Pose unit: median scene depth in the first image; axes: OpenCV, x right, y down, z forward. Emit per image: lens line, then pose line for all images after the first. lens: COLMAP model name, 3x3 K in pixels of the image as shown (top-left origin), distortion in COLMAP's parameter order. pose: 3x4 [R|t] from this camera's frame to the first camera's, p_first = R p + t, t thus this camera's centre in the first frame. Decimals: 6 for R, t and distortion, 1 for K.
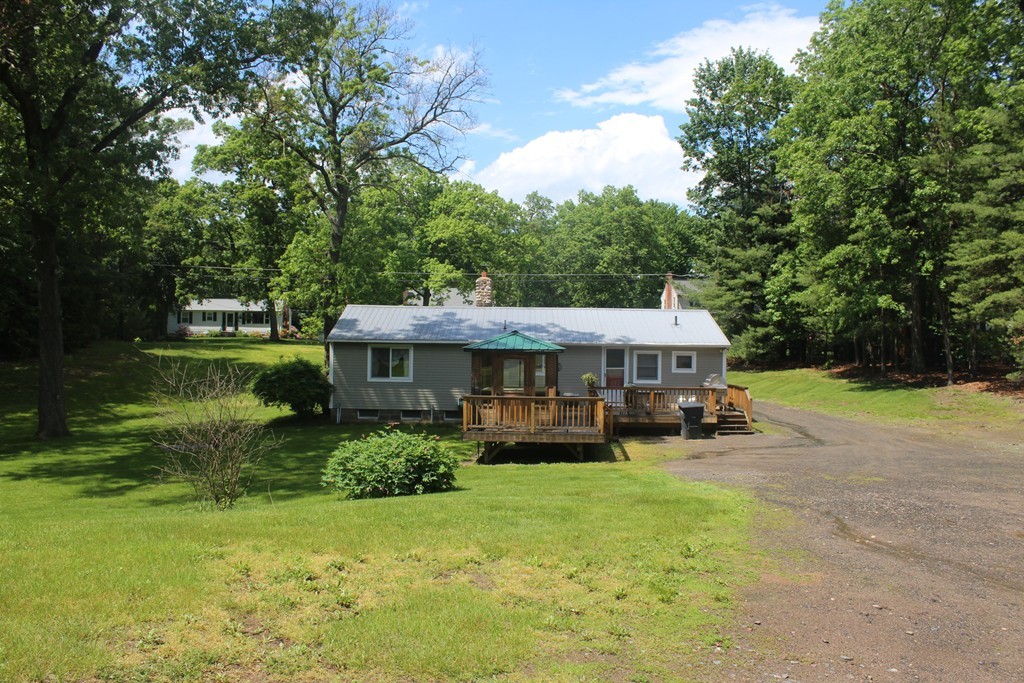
lens RADIAL K [[831.4, 0, 500.5], [0, 831.4, 344.9], [0, 0, 1]] dist [-0.159384, 0.111136]
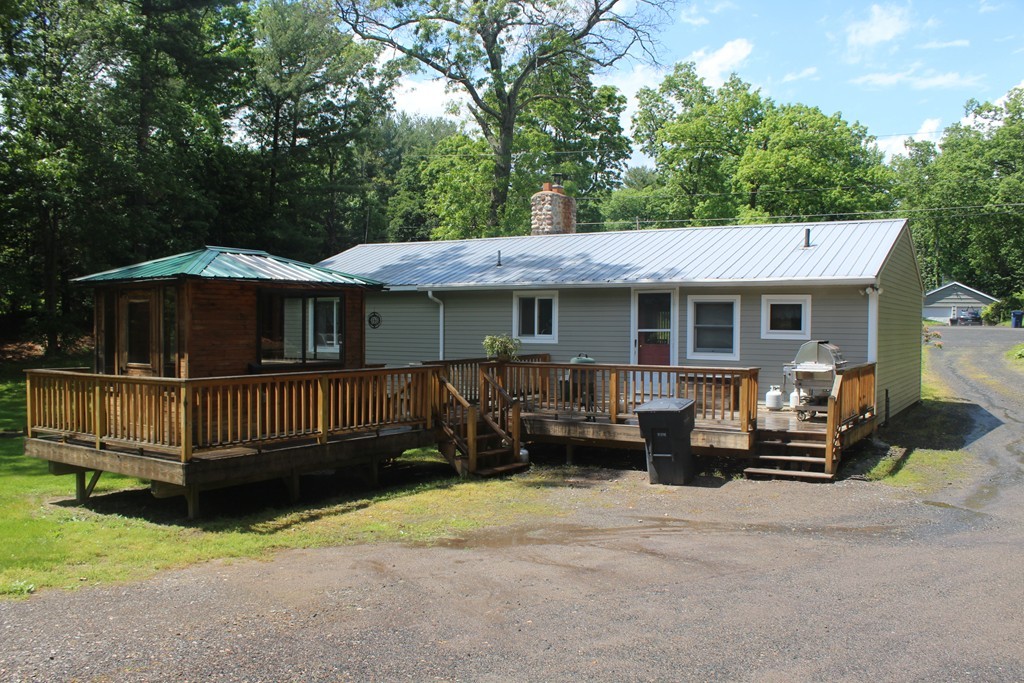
lens RADIAL K [[831.4, 0, 500.5], [0, 831.4, 344.9], [0, 0, 1]] dist [-0.159384, 0.111136]
pose [[0.844304, 0.012017, -0.535729, 0.339518], [0.002002, 0.999671, 0.025578, 0.024654], [0.535860, -0.022668, 0.844002, 0.499027]]
